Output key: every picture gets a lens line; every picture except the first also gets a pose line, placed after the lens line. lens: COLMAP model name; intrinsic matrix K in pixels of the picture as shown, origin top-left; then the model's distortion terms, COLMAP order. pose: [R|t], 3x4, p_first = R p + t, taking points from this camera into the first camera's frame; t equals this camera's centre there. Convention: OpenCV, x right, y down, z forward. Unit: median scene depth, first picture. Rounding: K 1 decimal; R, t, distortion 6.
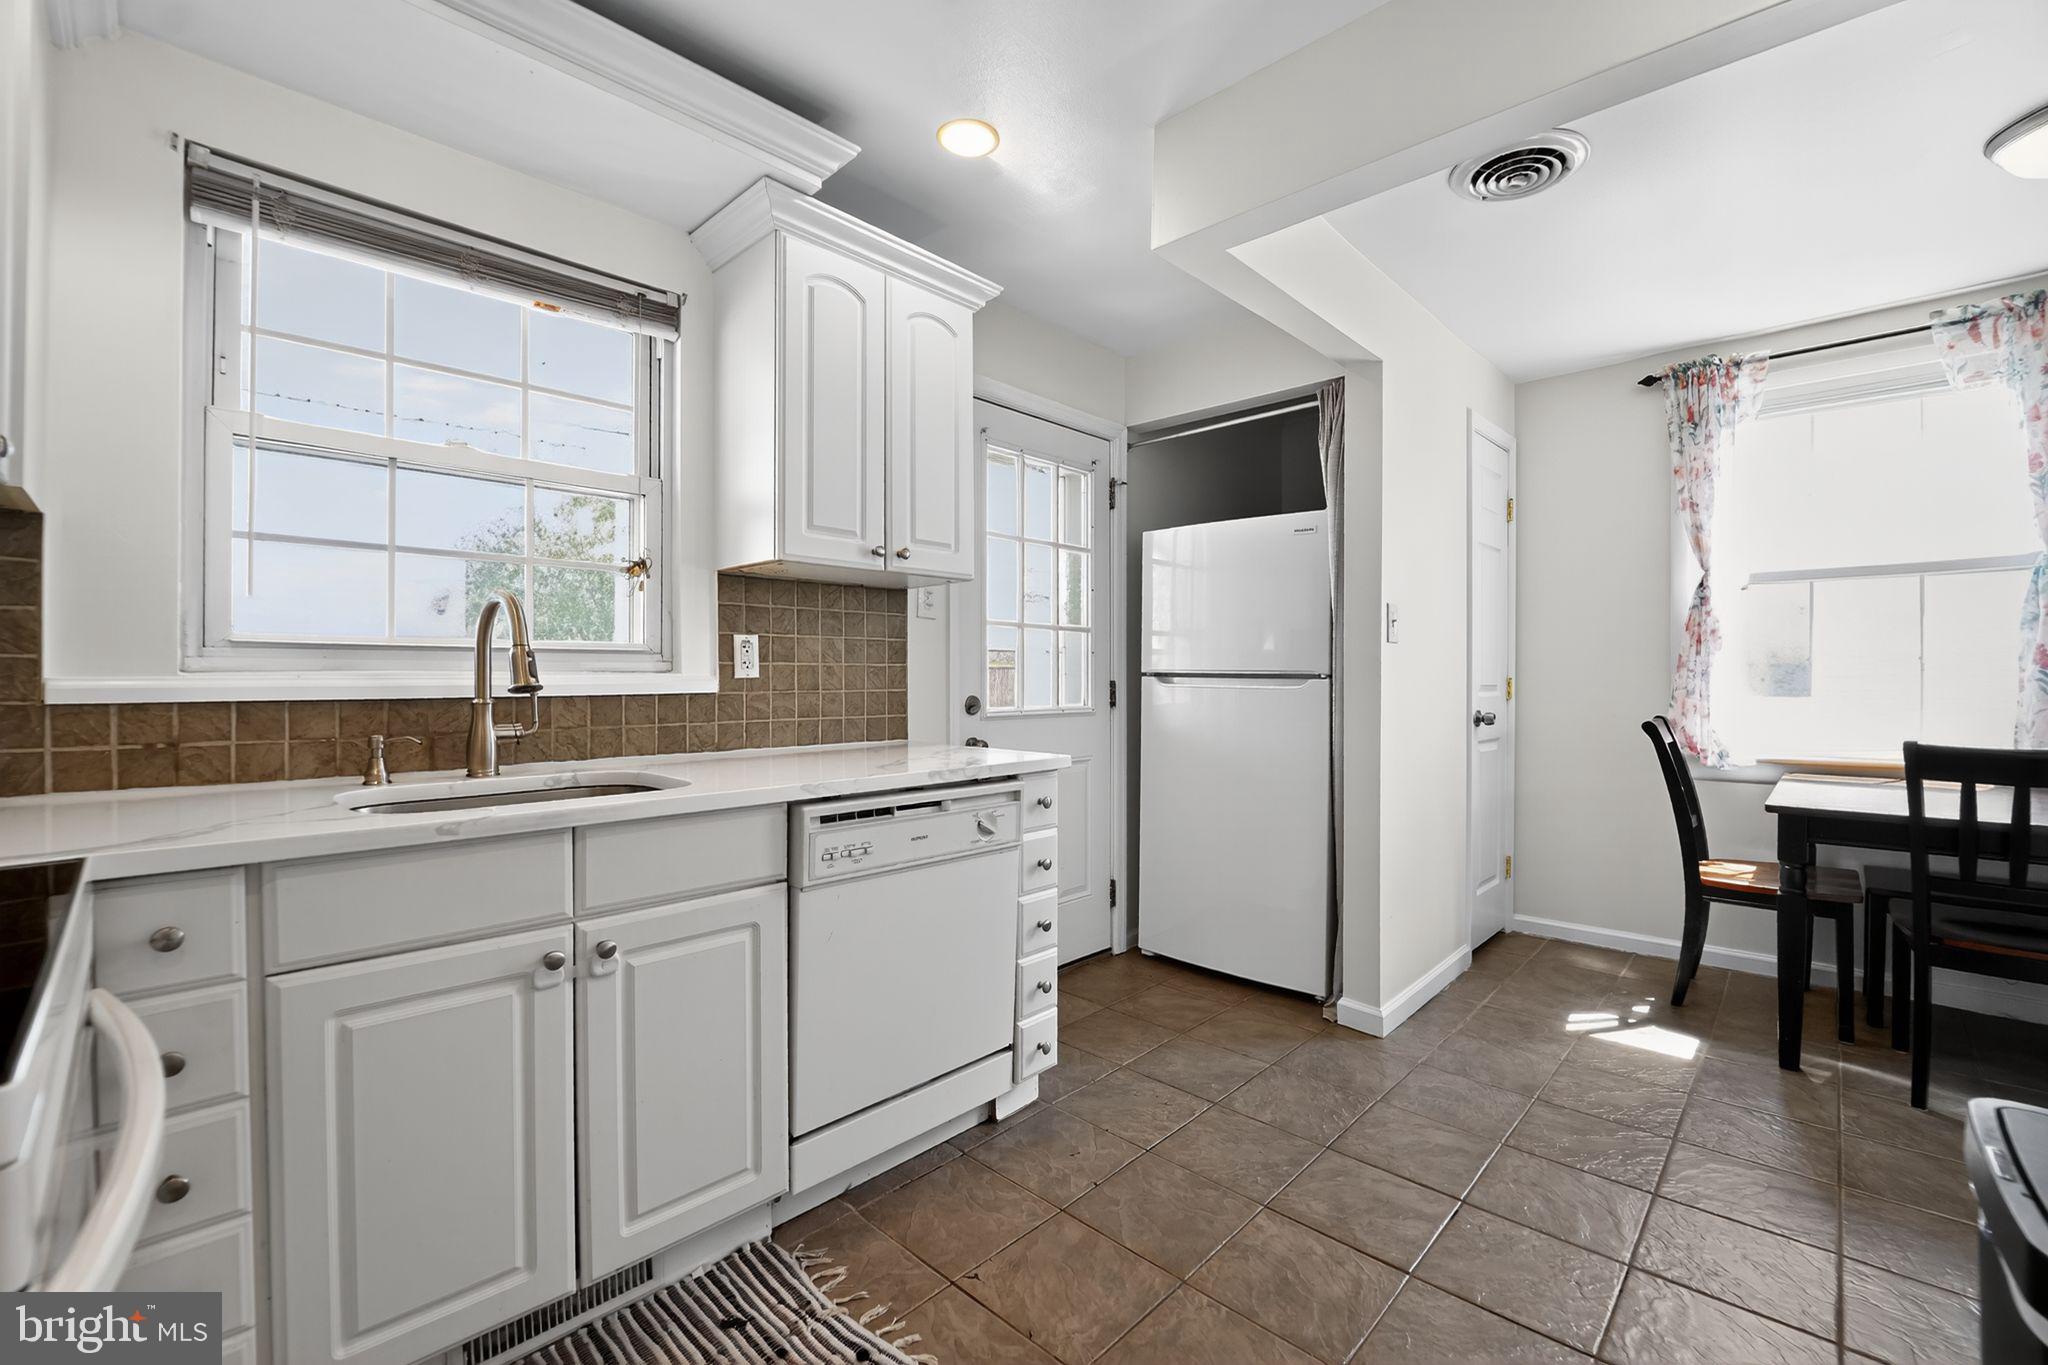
lens RADIAL K [[843.2, 0, 1044.6], [0, 843.2, 679.5], [0, 0, 1]] dist [-0.020004, -0.002475]
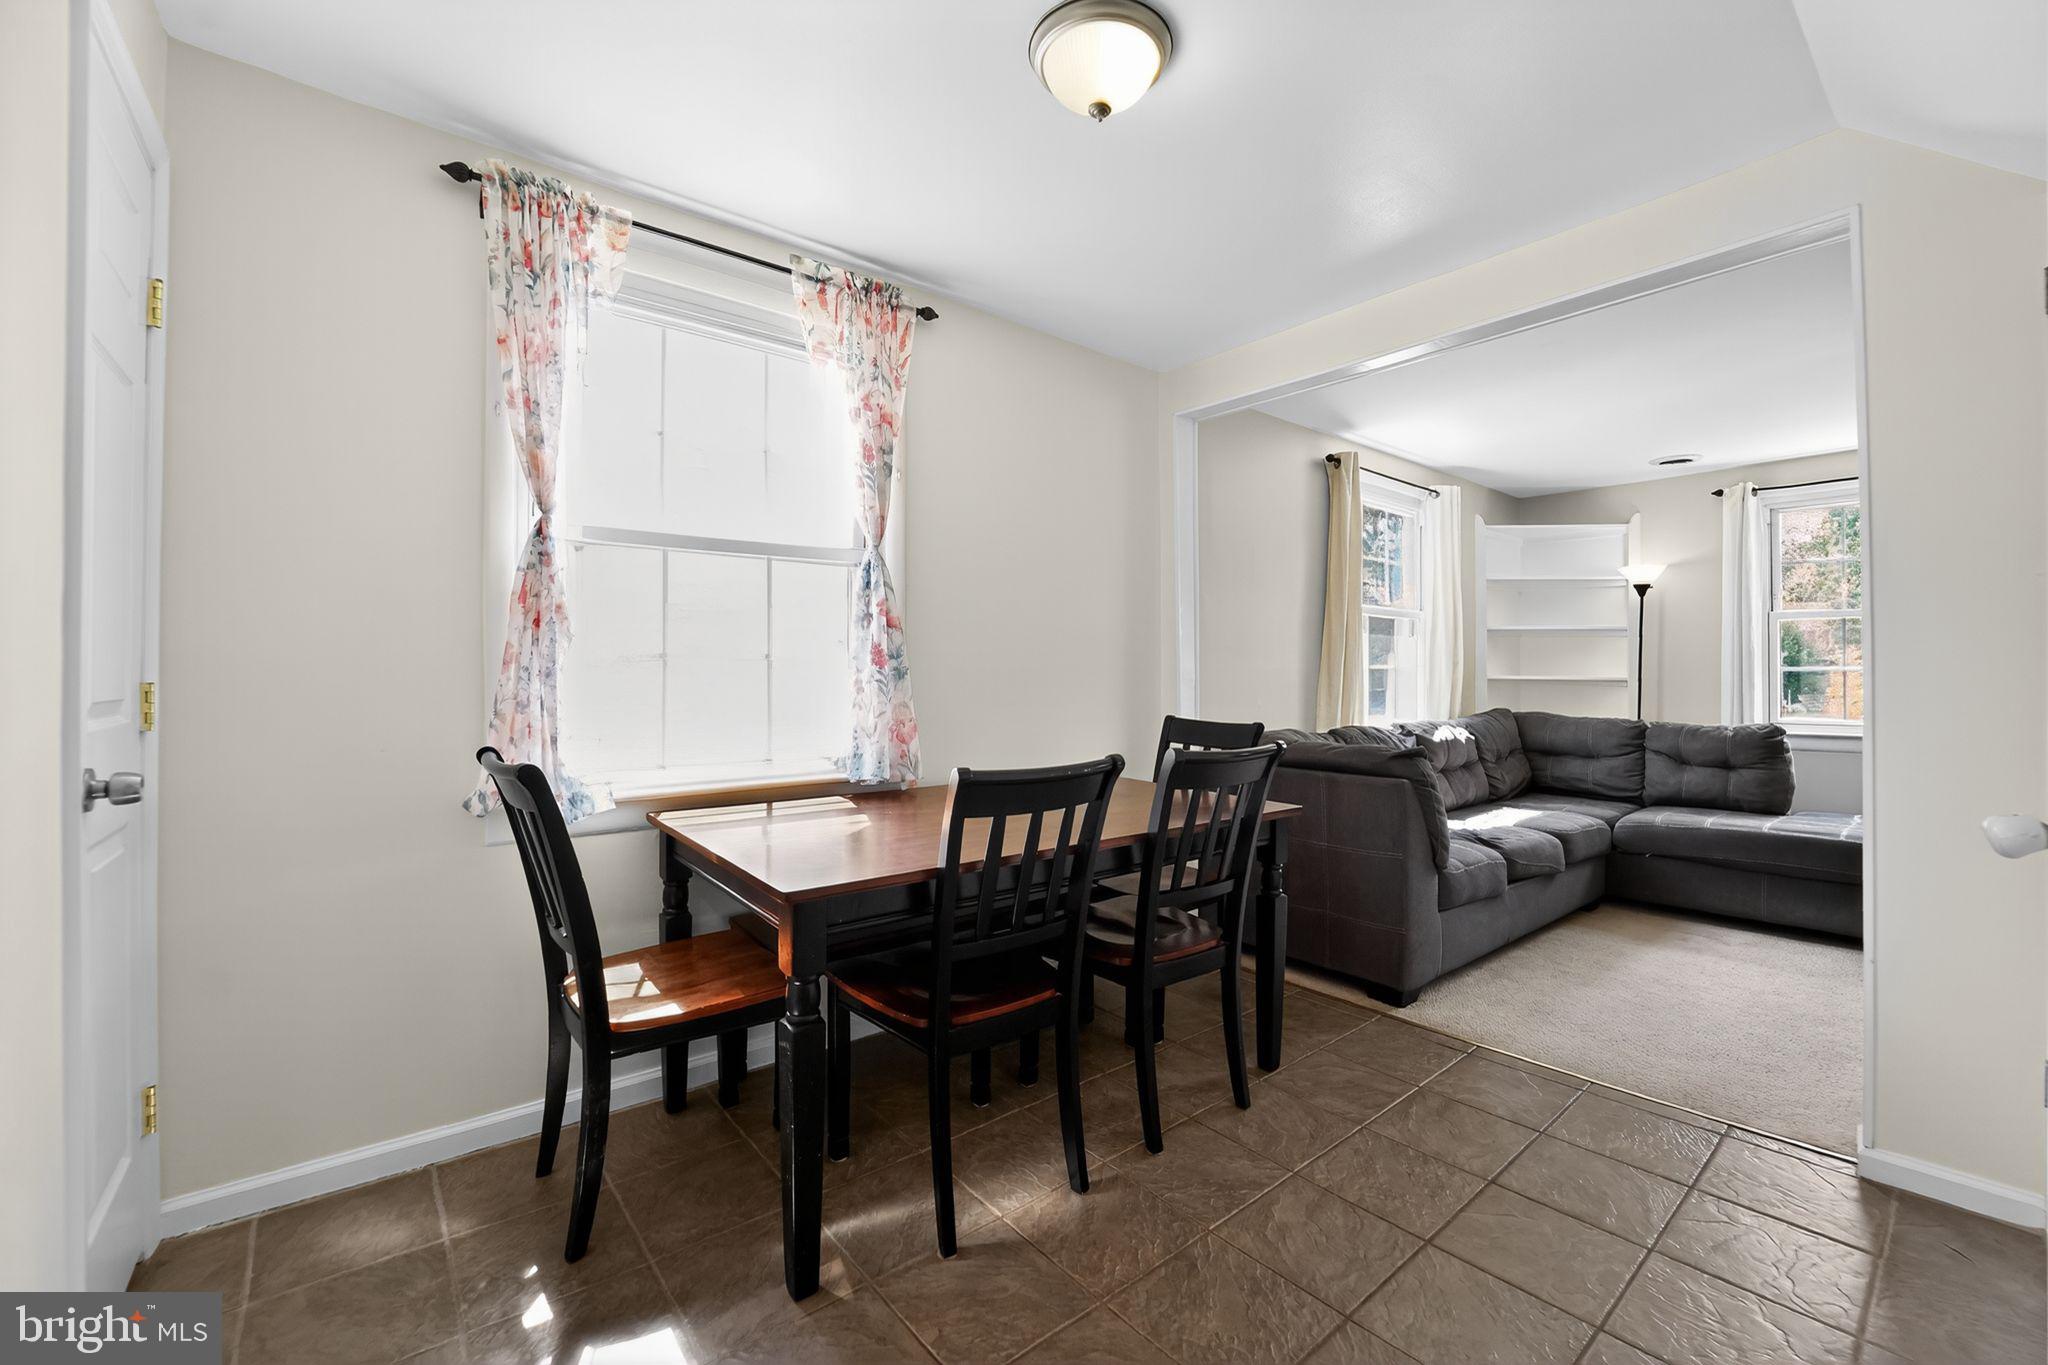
lens RADIAL K [[843.2, 0, 1041.8], [0, 843.2, 673.4], [0, 0, 1]] dist [-0.020004, -0.002475]
pose [[0.129158, 0.004943, 0.991612, 0.216026], [0.006785, 0.999960, -0.005868, -0.001337], [-0.991601, 0.007486, 0.129119, 0.547812]]
